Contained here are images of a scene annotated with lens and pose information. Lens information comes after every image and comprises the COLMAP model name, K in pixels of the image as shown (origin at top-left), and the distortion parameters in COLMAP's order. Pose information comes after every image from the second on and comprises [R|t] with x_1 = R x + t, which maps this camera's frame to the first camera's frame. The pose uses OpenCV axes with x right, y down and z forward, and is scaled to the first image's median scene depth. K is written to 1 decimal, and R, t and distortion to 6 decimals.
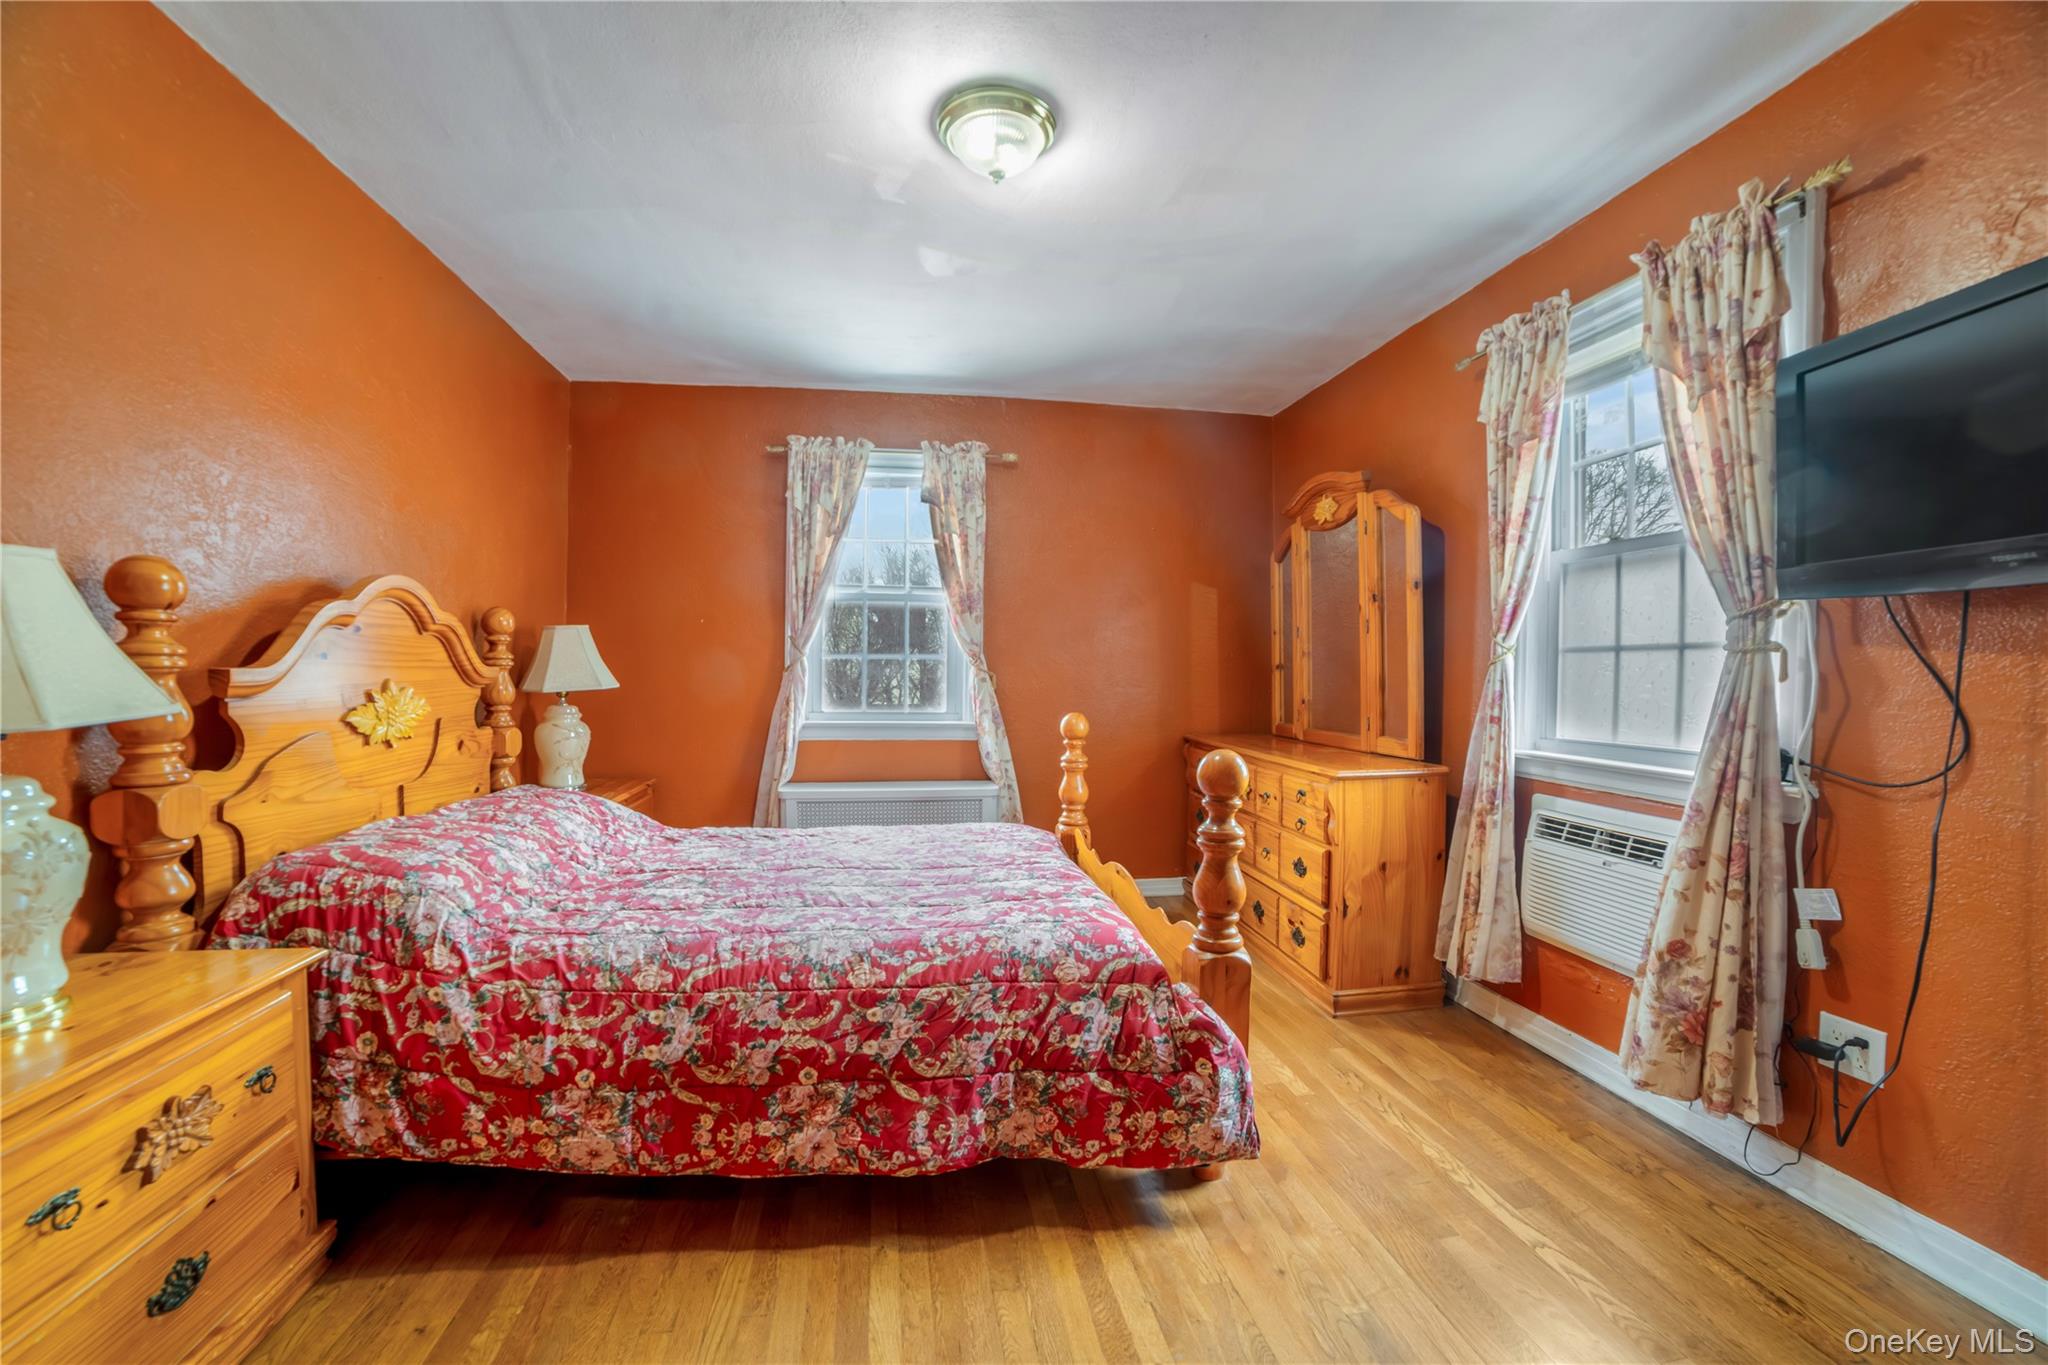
lens RADIAL K [[846.9, 0, 1026.9], [0, 846.9, 693.1], [0, 0, 1]] dist [-0.113856, 0.047442]
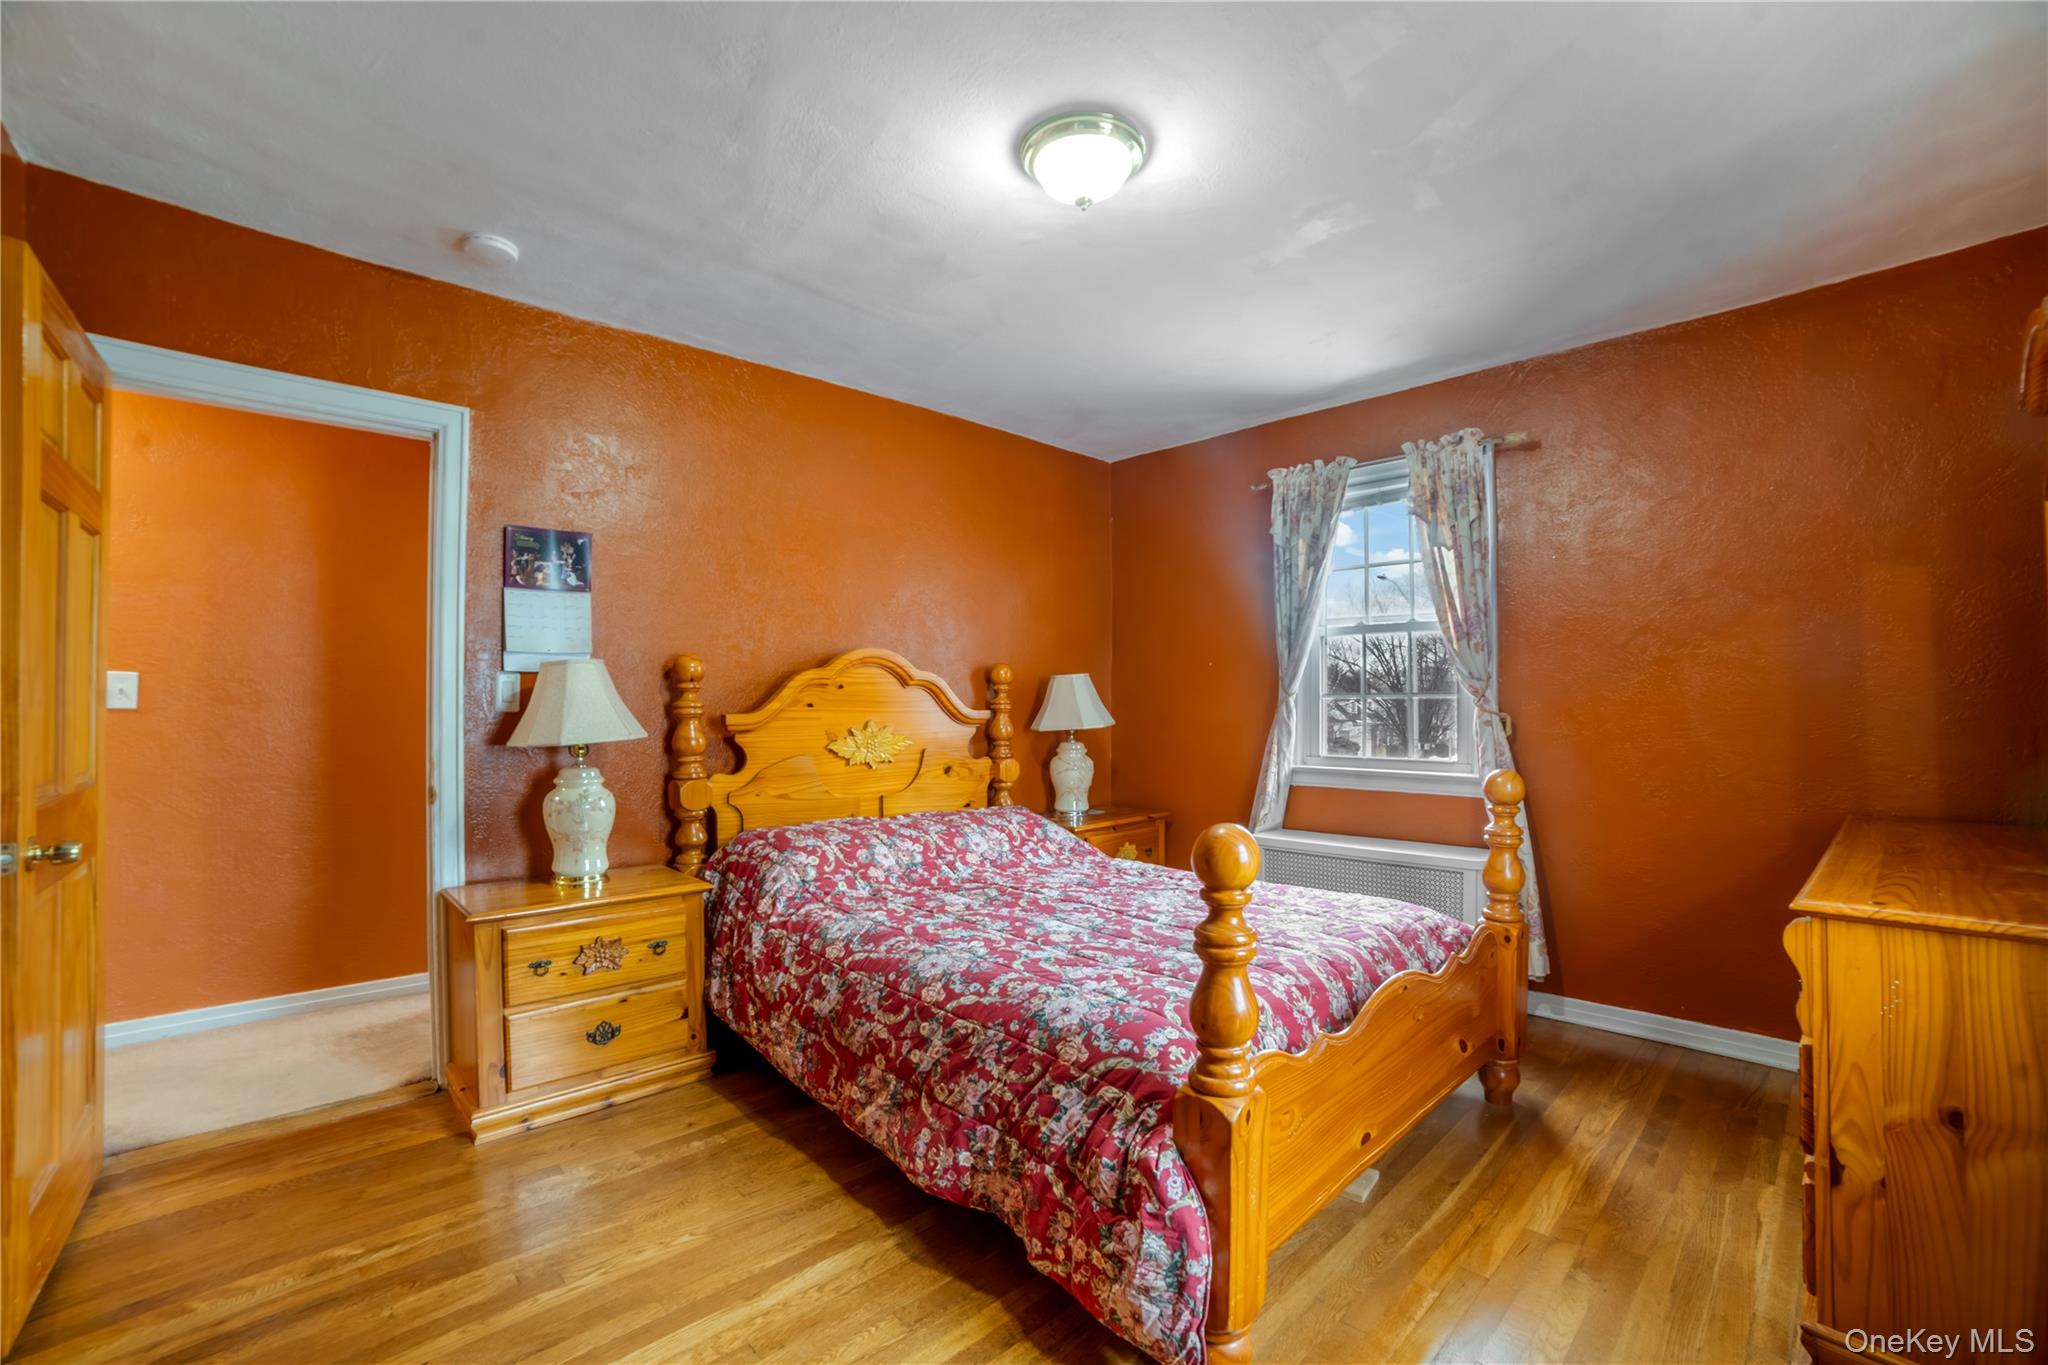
lens RADIAL K [[870.4, 0, 1022.9], [0, 870.4, 690.7], [0, 0, 1]] dist [-0.089355, 0.027198]
pose [[0.562851, -0.020281, -0.826309, 0.825391], [-0.014622, 0.999298, -0.034486, -0.027098], [0.826429, 0.031492, 0.562160, 0.433213]]
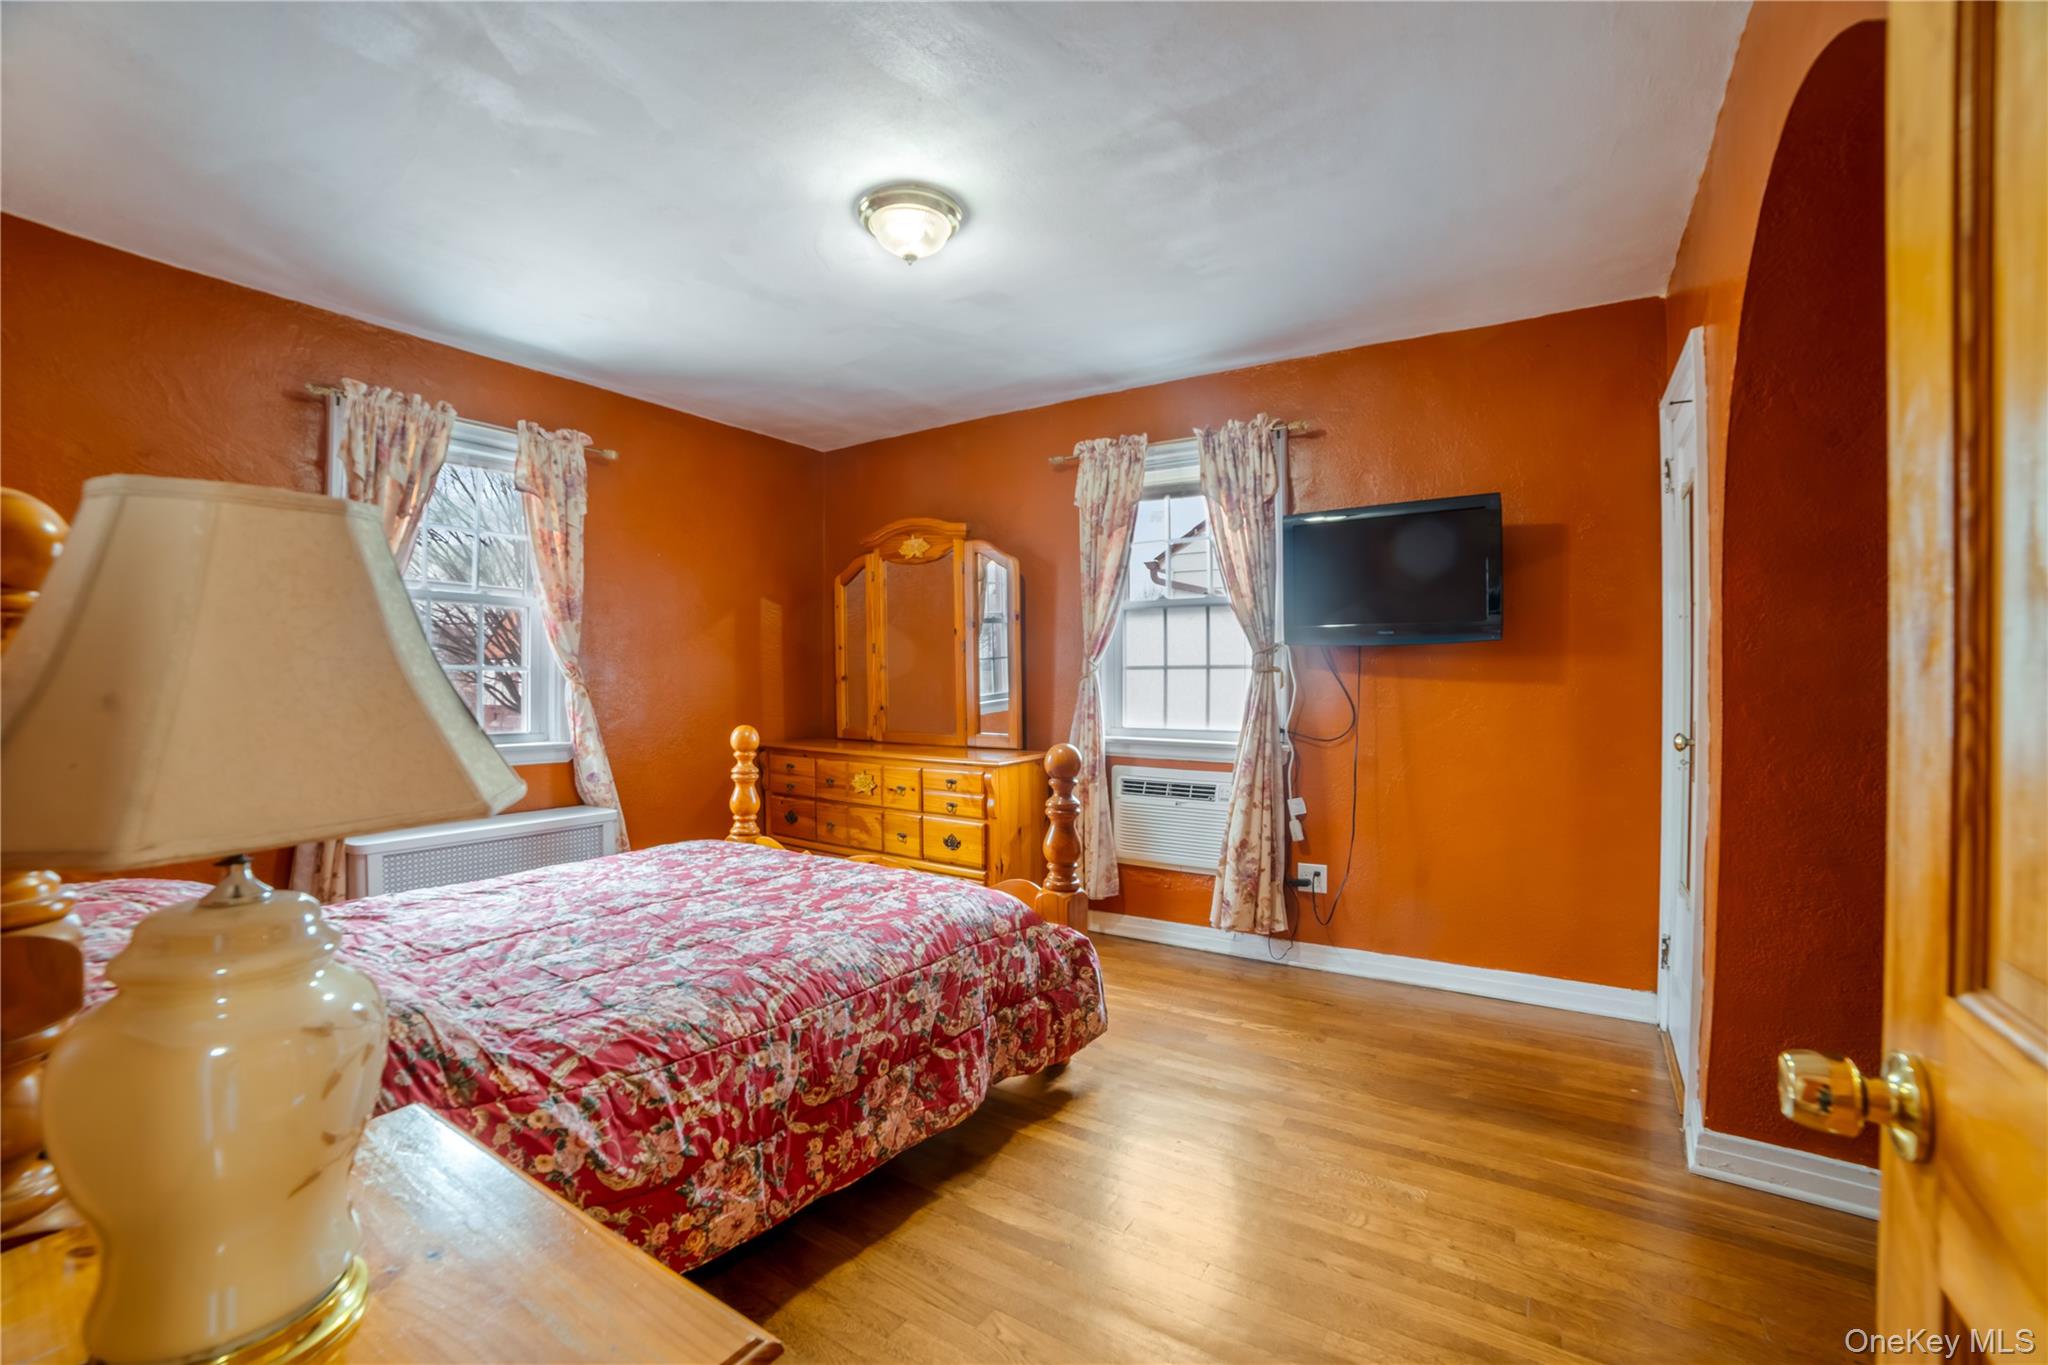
lens RADIAL K [[846.9, 0, 1026.9], [0, 846.9, 693.1], [0, 0, 1]] dist [-0.113856, 0.047442]
pose [[0.675849, -0.015647, 0.736874, -0.870524], [0.021799, 0.999762, 0.001236, -0.018386], [-0.736718, 0.015228, 0.676029, 0.118717]]
